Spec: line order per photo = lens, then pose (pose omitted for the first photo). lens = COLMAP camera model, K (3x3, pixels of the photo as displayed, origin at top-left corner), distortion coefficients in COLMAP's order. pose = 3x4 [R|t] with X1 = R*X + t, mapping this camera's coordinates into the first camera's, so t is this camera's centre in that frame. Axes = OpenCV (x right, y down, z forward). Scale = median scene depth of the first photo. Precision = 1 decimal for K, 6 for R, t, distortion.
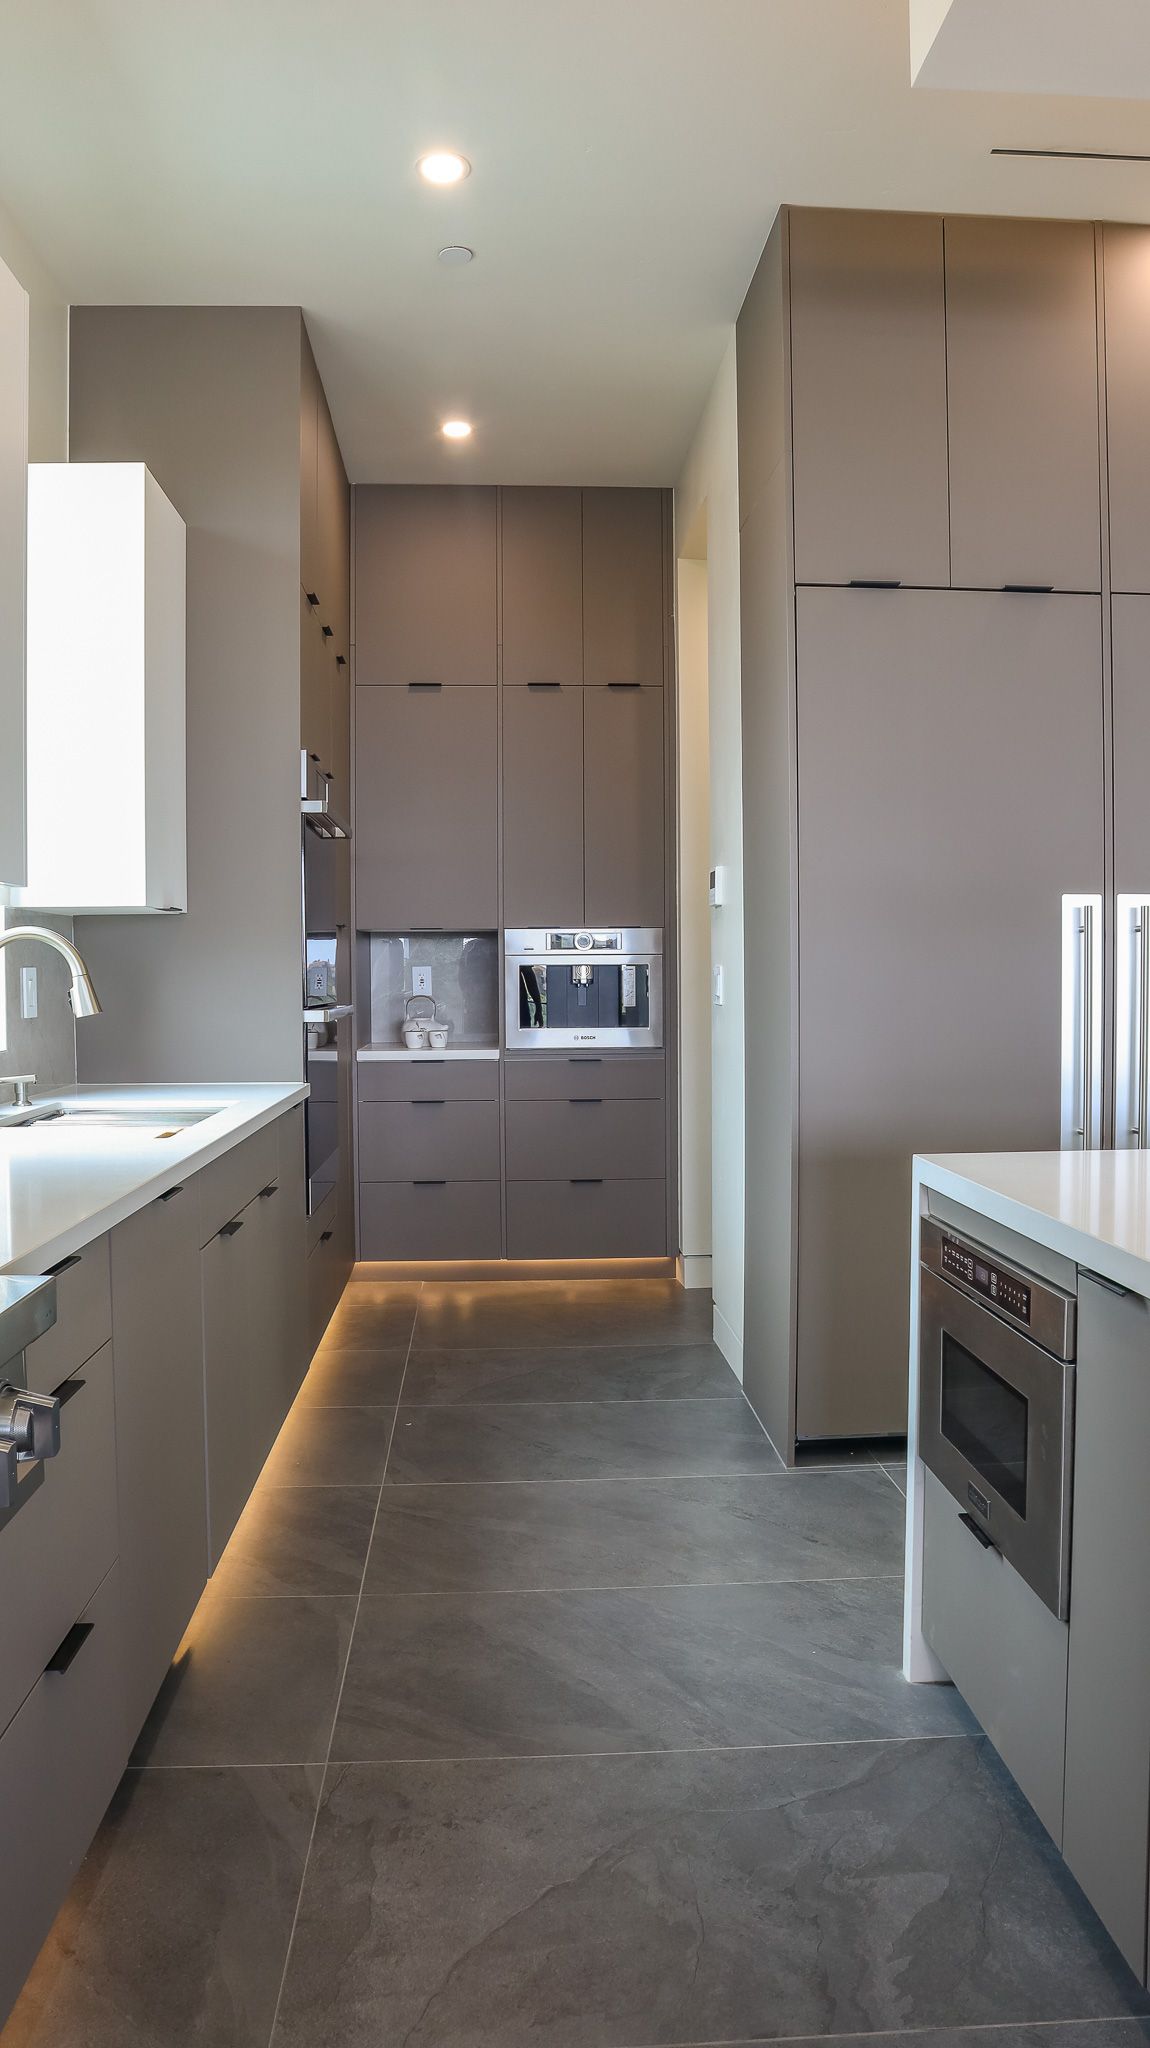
lens RADIAL K [[1420.3, 0, 568.3], [0, 1420.3, 1017.0], [0, 0, 1]] dist [-0.108651, 0.055815]
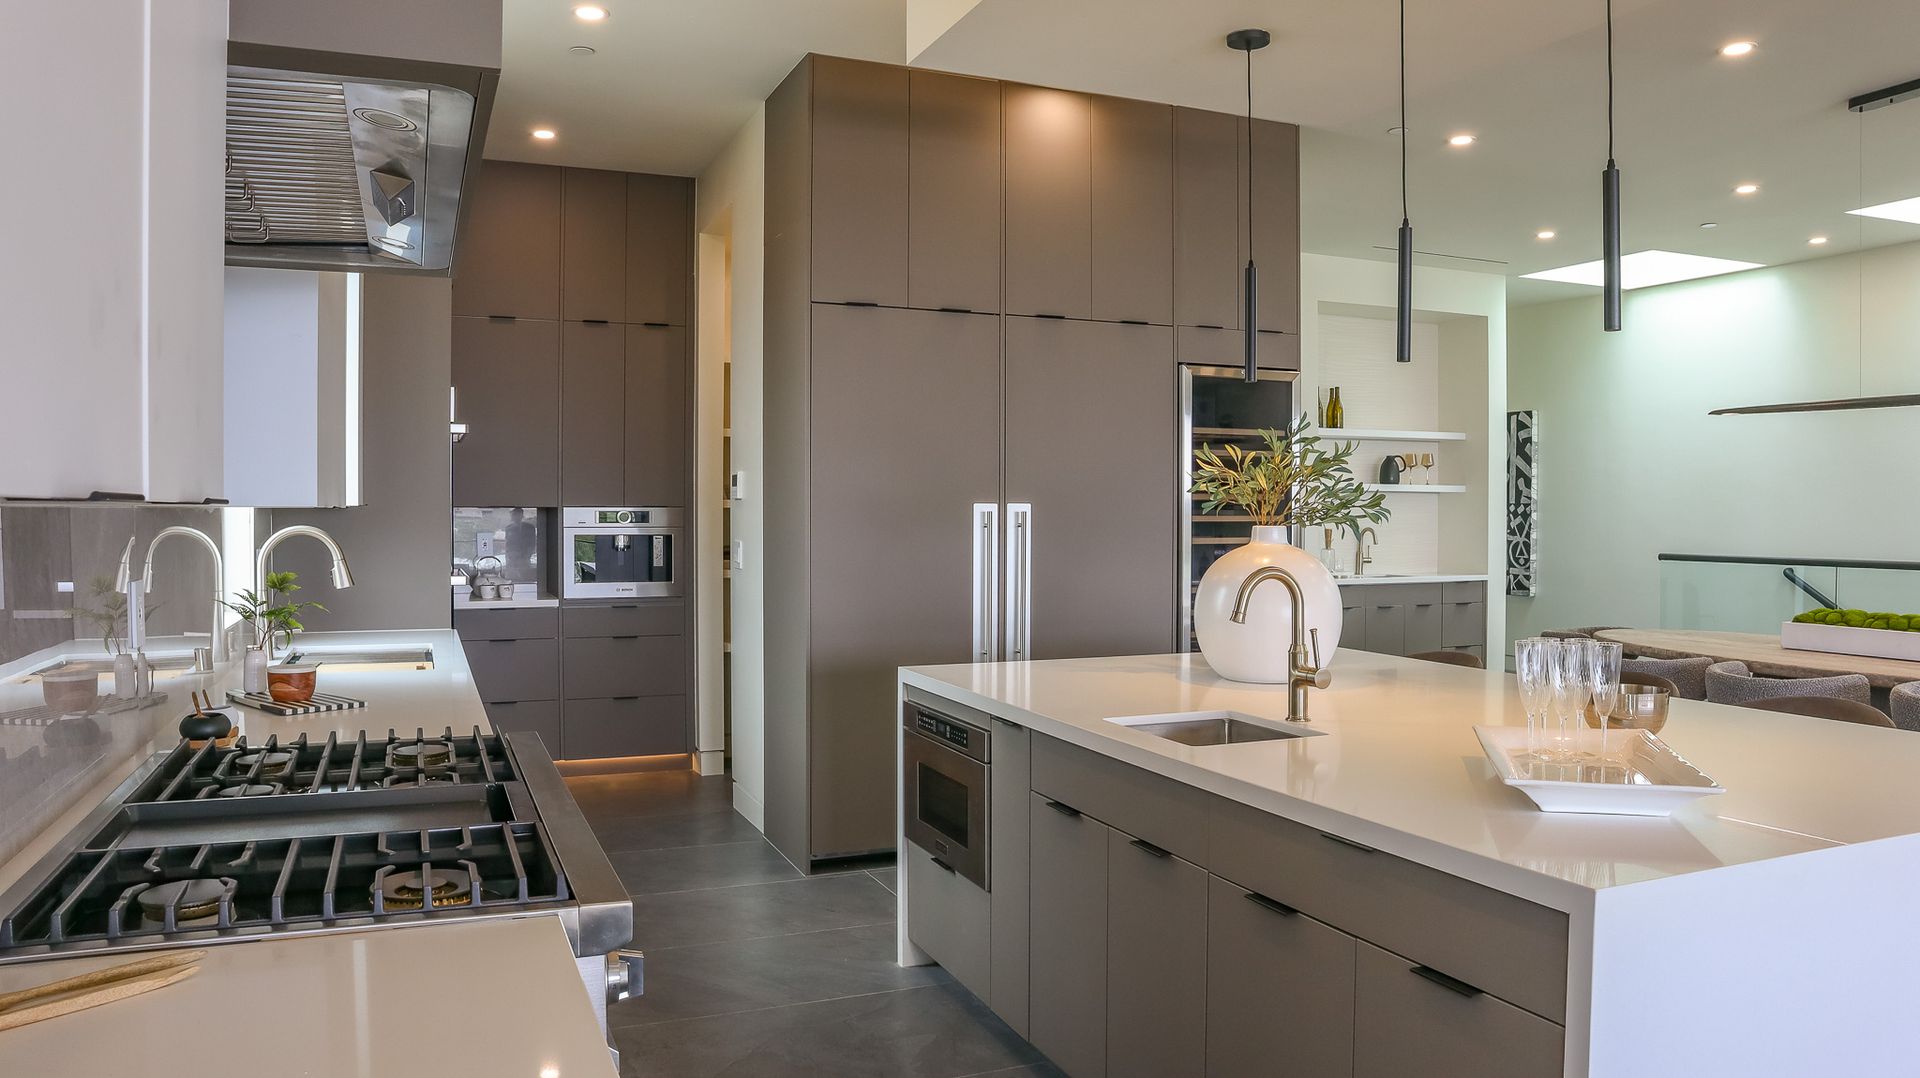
lens RADIAL K [[1331.5, 0, 975.0], [0, 1331.5, 538.7], [0, 0, 1]] dist [-0.108651, 0.055815]
pose [[0.938304, 0.001967, 0.345807, -0.149939], [0.001375, 0.999955, -0.009417, -0.028983], [-0.345810, 0.009312, 0.938258, -0.371440]]
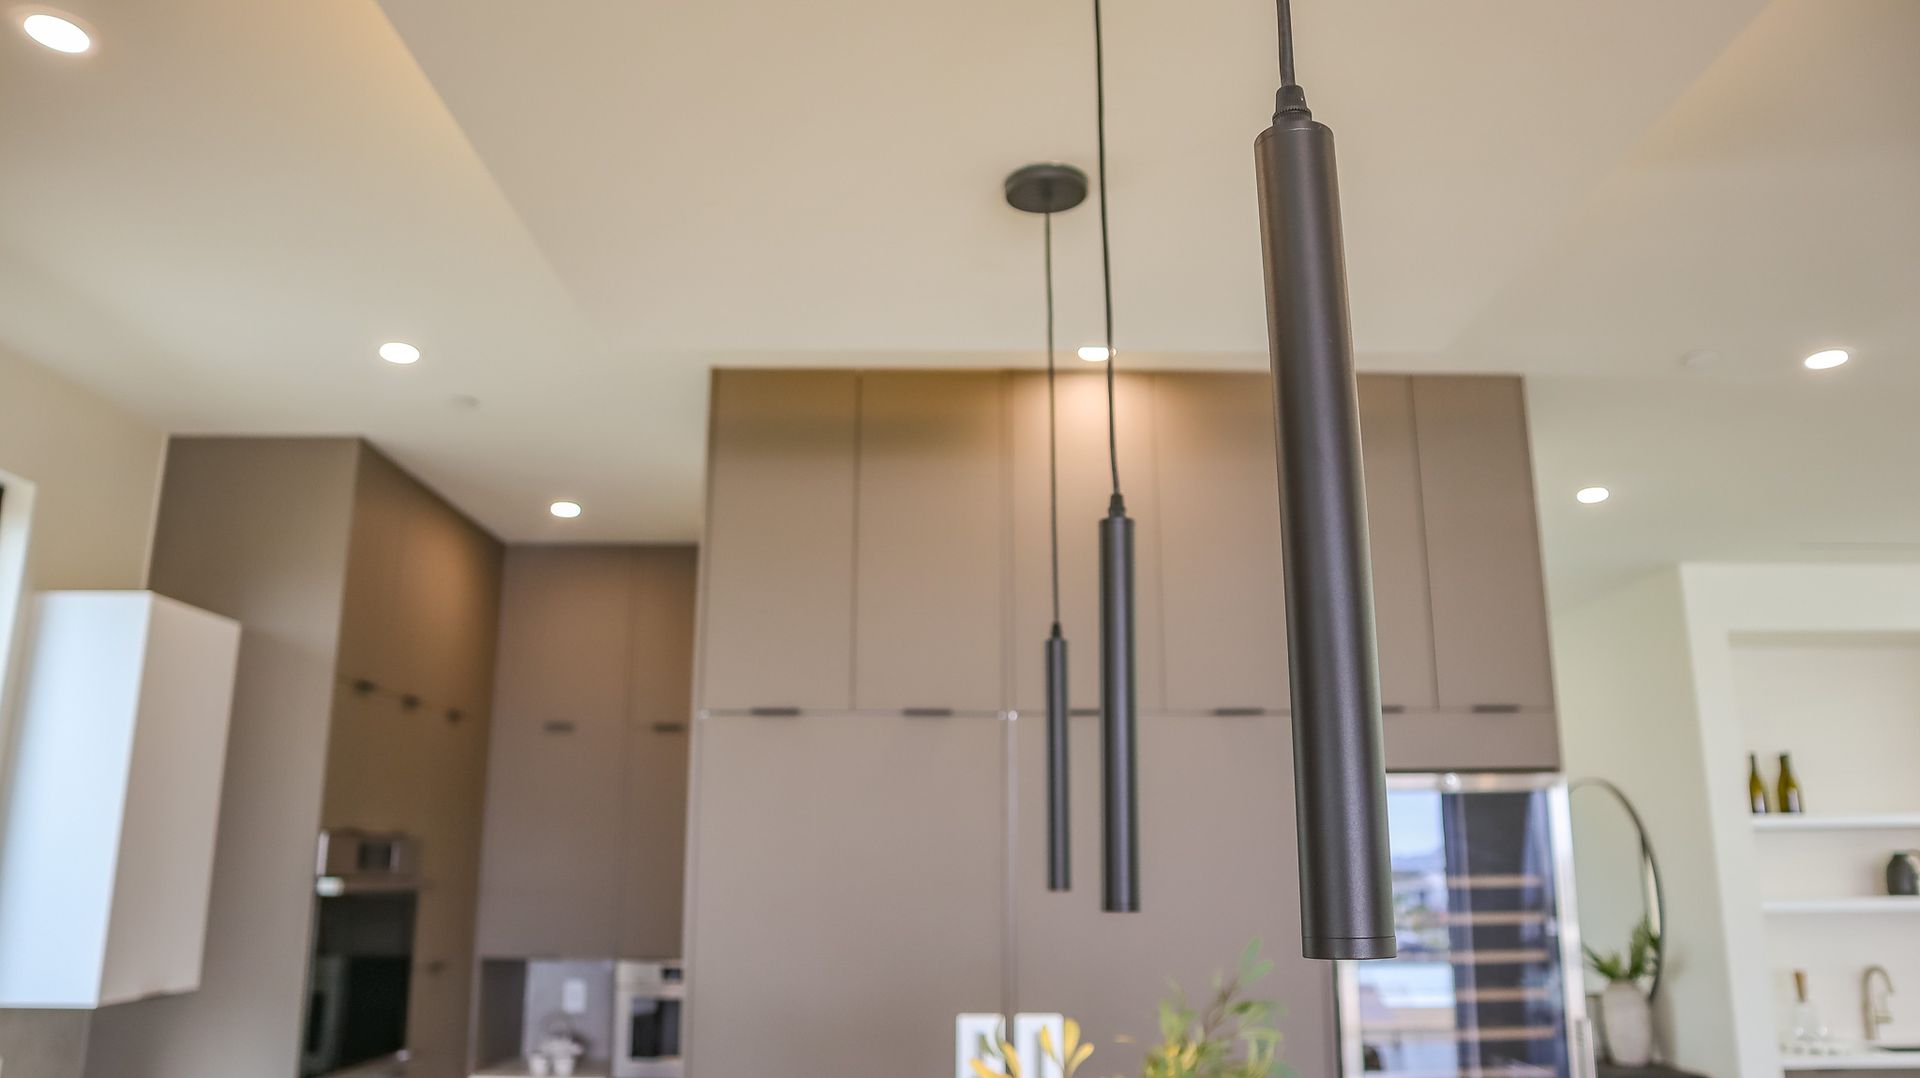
lens RADIAL K [[1331.5, 0, 962.4], [0, 1331.5, 534.3], [0, 0, 1]] dist [-0.108651, 0.055815]
pose [[0.998814, -0.004087, -0.048525, 0.353484], [-0.009258, 0.962362, -0.271615, -0.144345], [0.047809, 0.271742, 0.961182, 0.005802]]
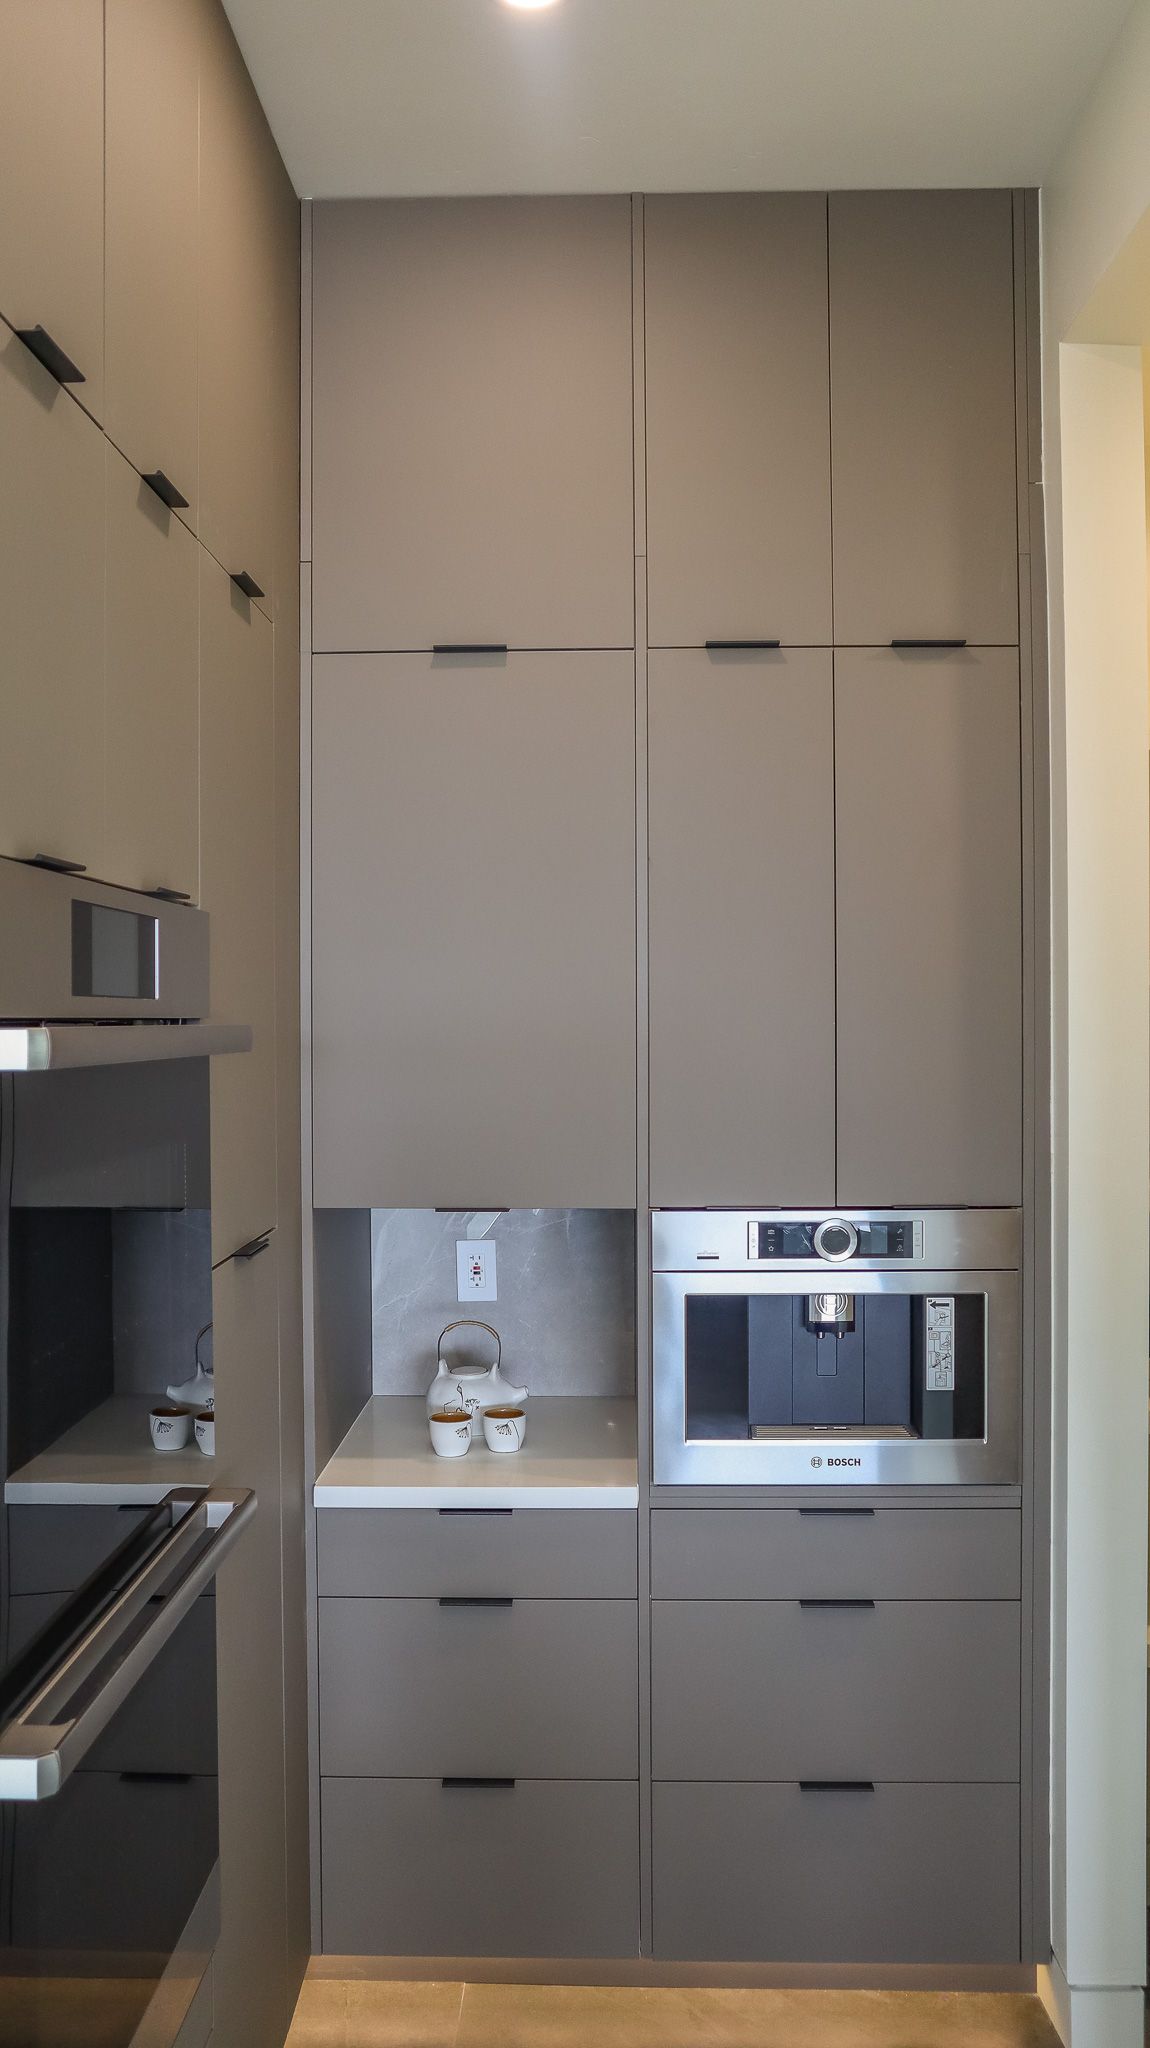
lens RADIAL K [[1420.3, 0, 575.2], [0, 1420.3, 1023.6], [0, 0, 1]] dist [-0.108651, 0.055815]
pose [[0.997156, -0.001006, -0.075358, -0.049375], [-0.001264, 0.999547, -0.030072, -0.146857], [0.075354, 0.030081, 0.996703, 0.785510]]
